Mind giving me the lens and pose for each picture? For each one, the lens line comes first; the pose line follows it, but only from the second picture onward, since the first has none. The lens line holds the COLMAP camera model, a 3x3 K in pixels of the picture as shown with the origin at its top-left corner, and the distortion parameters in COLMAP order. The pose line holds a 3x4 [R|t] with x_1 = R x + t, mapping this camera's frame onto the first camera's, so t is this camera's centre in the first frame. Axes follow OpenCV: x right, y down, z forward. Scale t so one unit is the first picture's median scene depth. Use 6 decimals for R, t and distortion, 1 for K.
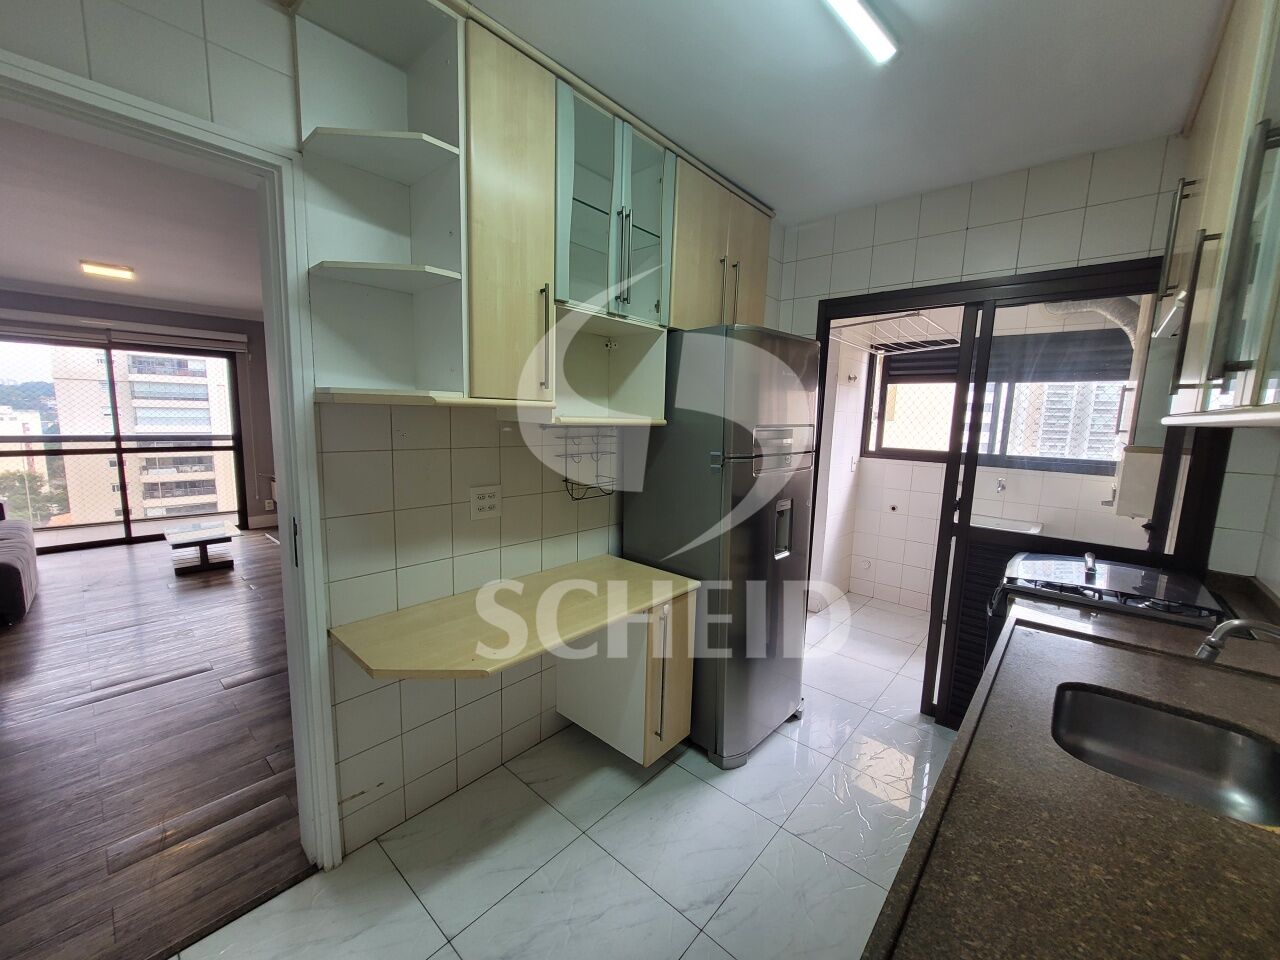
lens RADIAL K [[497.8, 0, 641.4], [0, 497.8, 480.5], [0, 0, 1]] dist [0.001730, -0.002250]
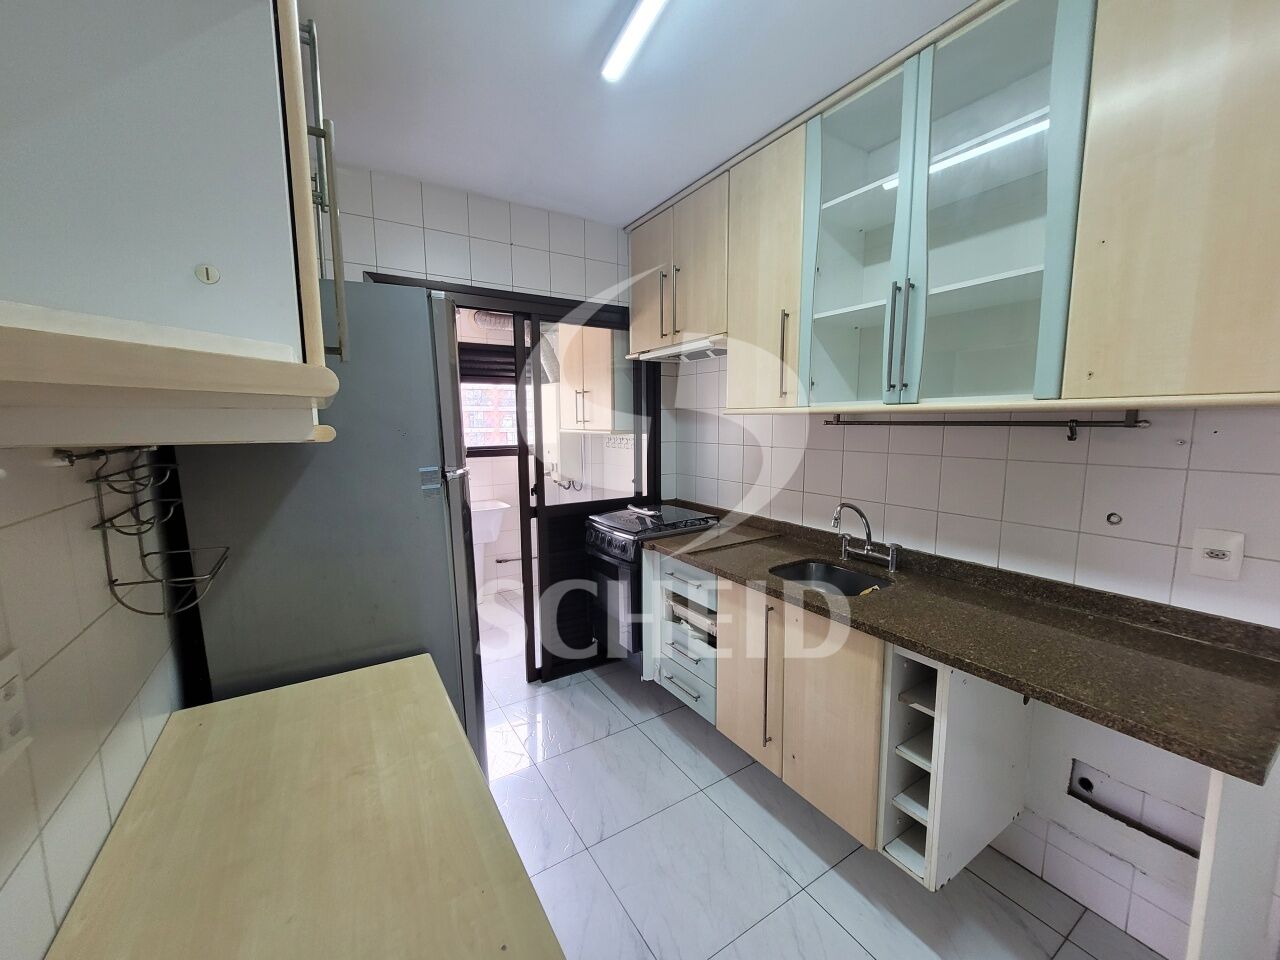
lens RADIAL K [[497.8, 0, 641.4], [0, 497.8, 480.5], [0, 0, 1]] dist [0.001730, -0.002250]
pose [[0.282168, -0.144379, 0.948439, -0.435201], [0.141594, 0.984052, 0.107675, -0.070845], [-0.948858, 0.103910, 0.298111, 0.488254]]
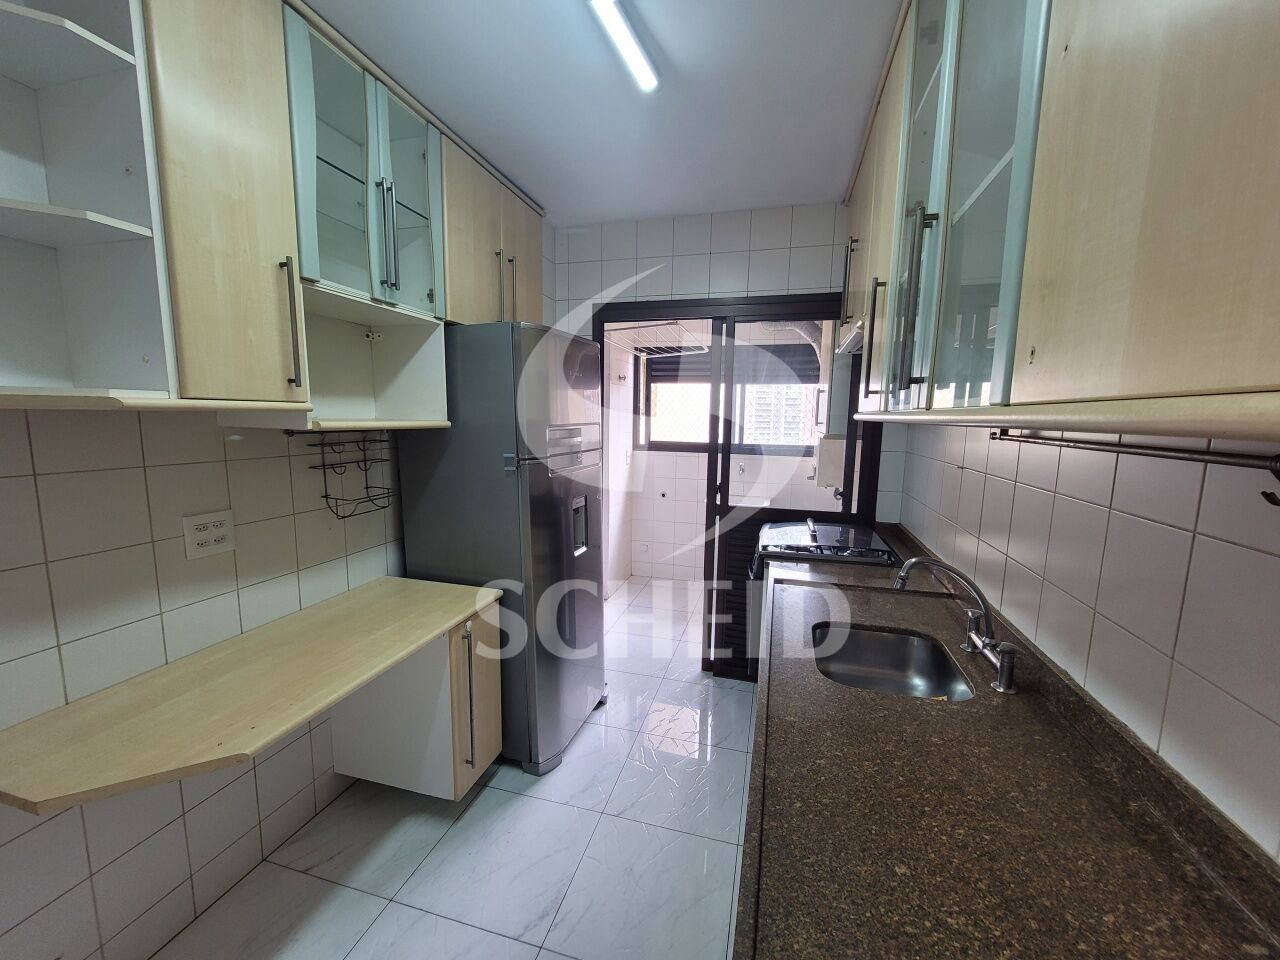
lens RADIAL K [[497.8, 0, 641.4], [0, 497.8, 480.5], [0, 0, 1]] dist [0.001730, -0.002250]
pose [[0.898172, -0.071012, 0.433871, -0.043033], [0.067725, 0.997438, 0.023051, -0.011049], [-0.434396, 0.008681, 0.900680, 0.023282]]
